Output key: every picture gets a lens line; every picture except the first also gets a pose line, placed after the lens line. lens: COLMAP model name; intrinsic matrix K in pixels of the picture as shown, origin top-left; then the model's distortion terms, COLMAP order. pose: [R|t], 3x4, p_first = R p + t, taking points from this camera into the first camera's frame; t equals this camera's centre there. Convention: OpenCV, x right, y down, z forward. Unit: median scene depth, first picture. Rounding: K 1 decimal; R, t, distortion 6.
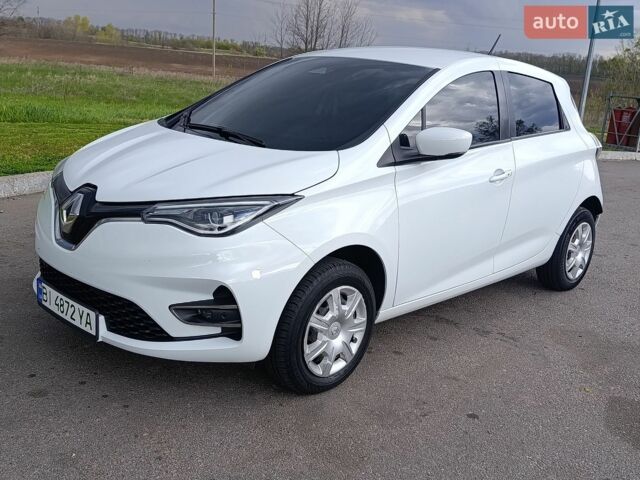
lens RADIAL K [[704.9, 0, 320.0], [0, 704.9, 240.0], [0, 0, 1]] dist [0.154772, -0.396047]
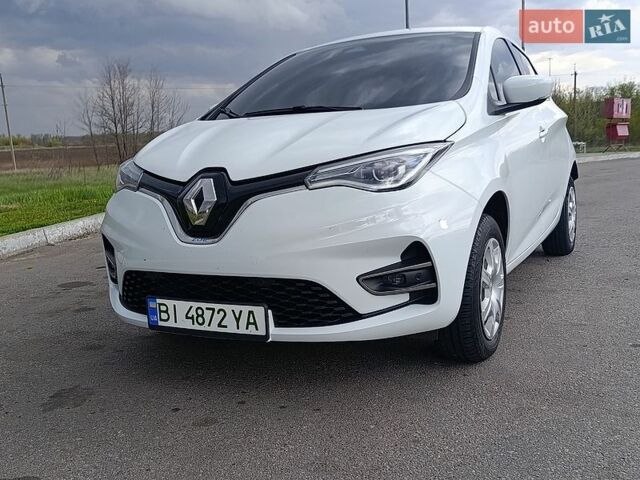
lens RADIAL K [[704.9, 0, 320.0], [0, 704.9, 240.0], [0, 0, 1]] dist [0.154772, -0.396047]
pose [[0.945363, -0.165772, 0.280730, -0.468258], [0.195290, 0.977439, -0.080461, 0.103782], [-0.261058, 0.130889, 0.956408, 0.167607]]
